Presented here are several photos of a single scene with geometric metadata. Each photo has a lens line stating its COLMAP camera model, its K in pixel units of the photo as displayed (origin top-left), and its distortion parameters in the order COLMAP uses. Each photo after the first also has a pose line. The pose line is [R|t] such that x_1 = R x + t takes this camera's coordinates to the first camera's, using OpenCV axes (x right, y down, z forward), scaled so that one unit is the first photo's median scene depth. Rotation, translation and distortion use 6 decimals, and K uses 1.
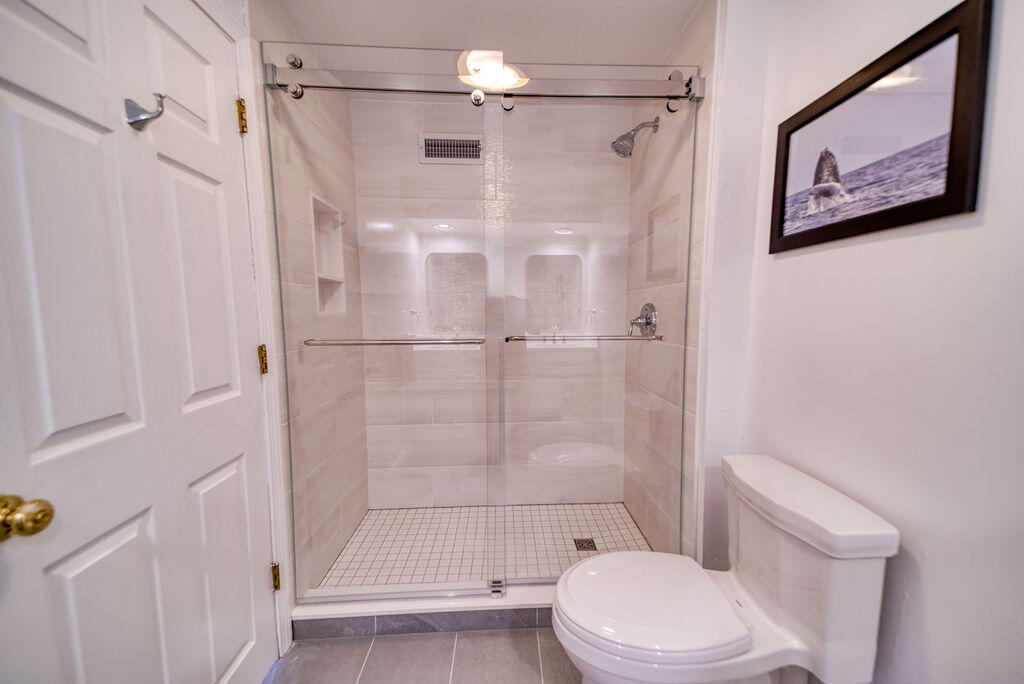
lens RADIAL K [[392.7, 0, 511.5], [0, 392.7, 350.7], [0, 0, 1]] dist [0.048438, -0.021153]
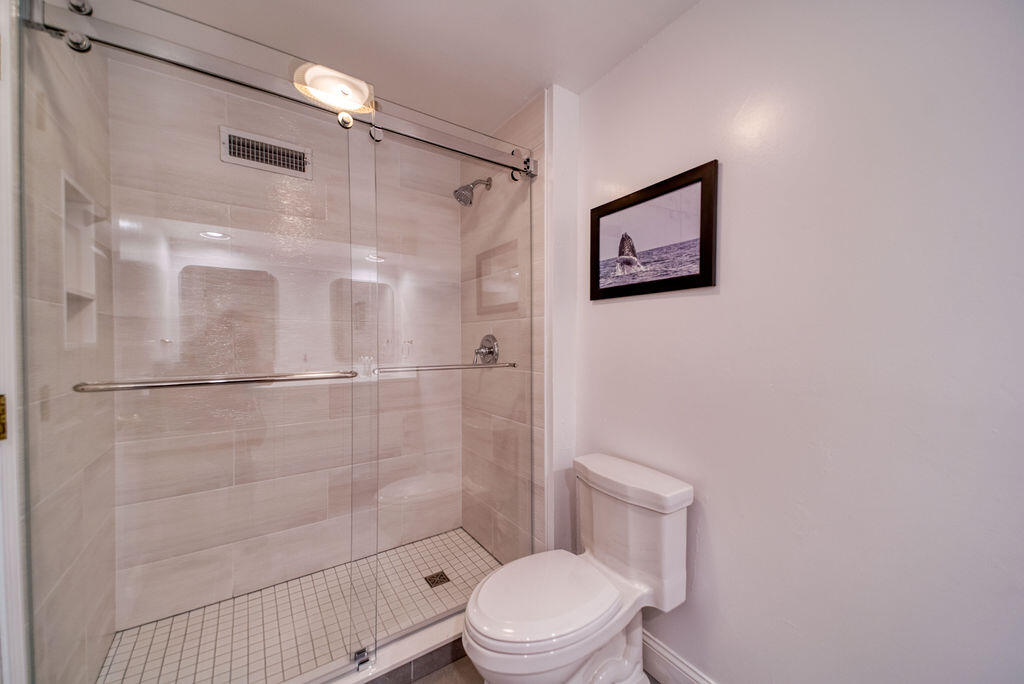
lens RADIAL K [[403.0, 0, 509.9], [0, 403.0, 346.9], [0, 0, 1]] dist [0.066256, -0.027439]
pose [[0.850107, -0.005958, 0.526576, -0.336014], [0.050630, 0.996229, -0.070464, -0.003601], [-0.524170, 0.086562, 0.847203, -0.001200]]
